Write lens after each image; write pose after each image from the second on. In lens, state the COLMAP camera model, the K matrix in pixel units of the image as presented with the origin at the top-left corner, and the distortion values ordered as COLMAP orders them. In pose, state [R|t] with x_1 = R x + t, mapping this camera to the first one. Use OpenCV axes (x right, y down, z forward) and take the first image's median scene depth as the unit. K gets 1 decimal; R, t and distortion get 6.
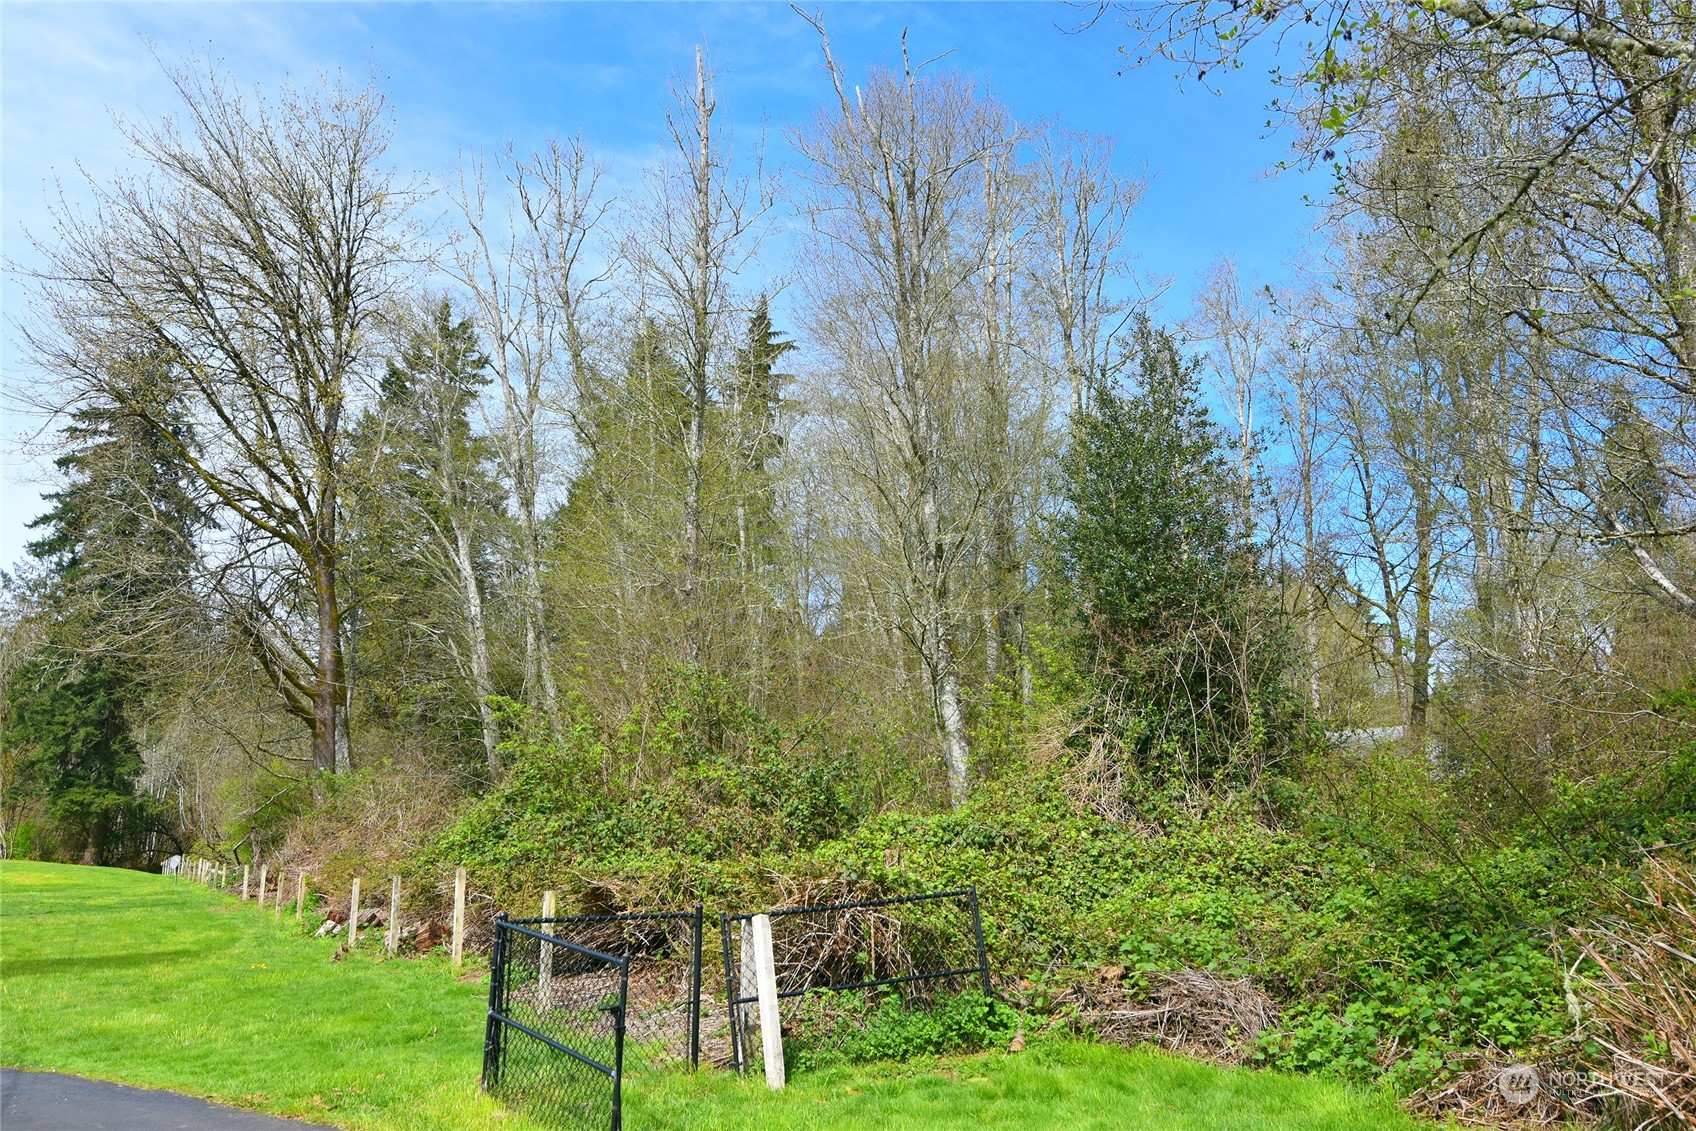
lens RADIAL K [[1294.6, 0, 848.0], [0, 1294.6, 565.5], [0, 0, 1]] dist [0.000625, 0.004393]
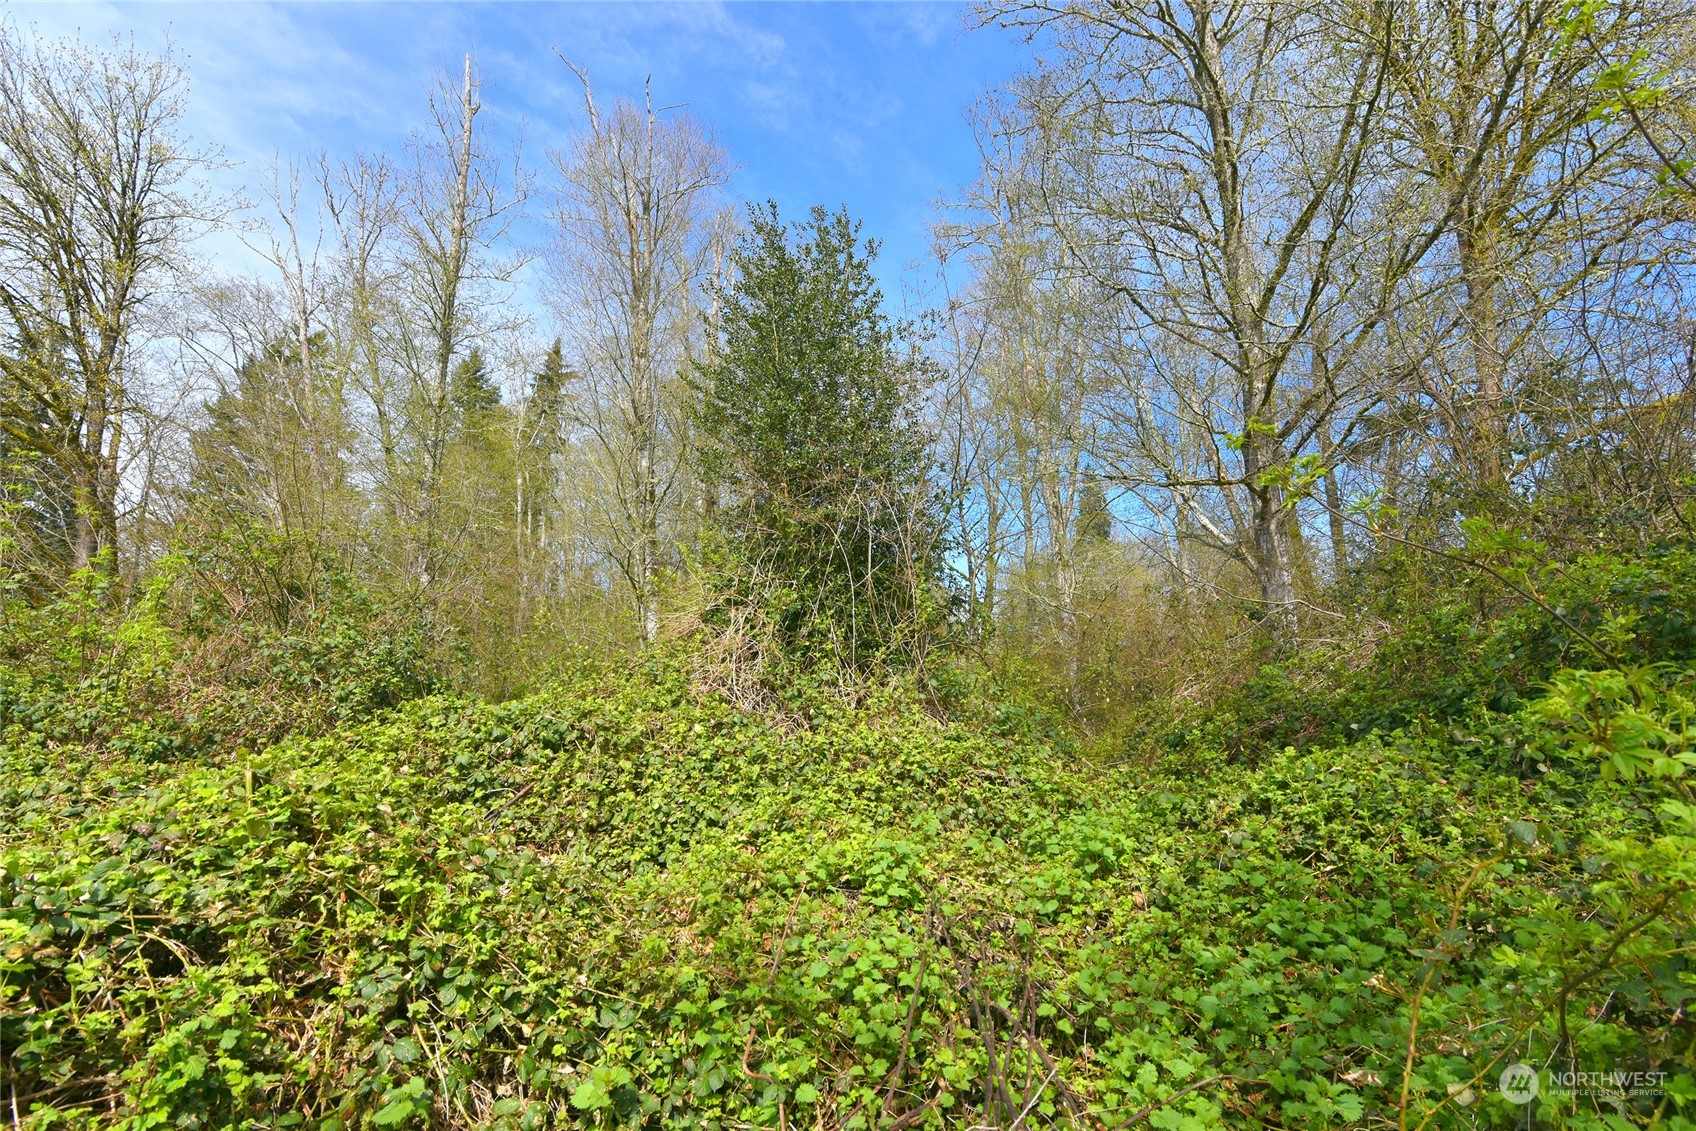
lens RADIAL K [[807.8, 0, 848.0], [0, 807.8, 565.5], [0, 0, 1]] dist [-0.030016, 0.005477]
pose [[0.963572, 0.052717, 0.262203, 0.131334], [-0.055125, 0.998478, 0.001833, 0.105601], [-0.261707, -0.016220, 0.965011, 0.516500]]
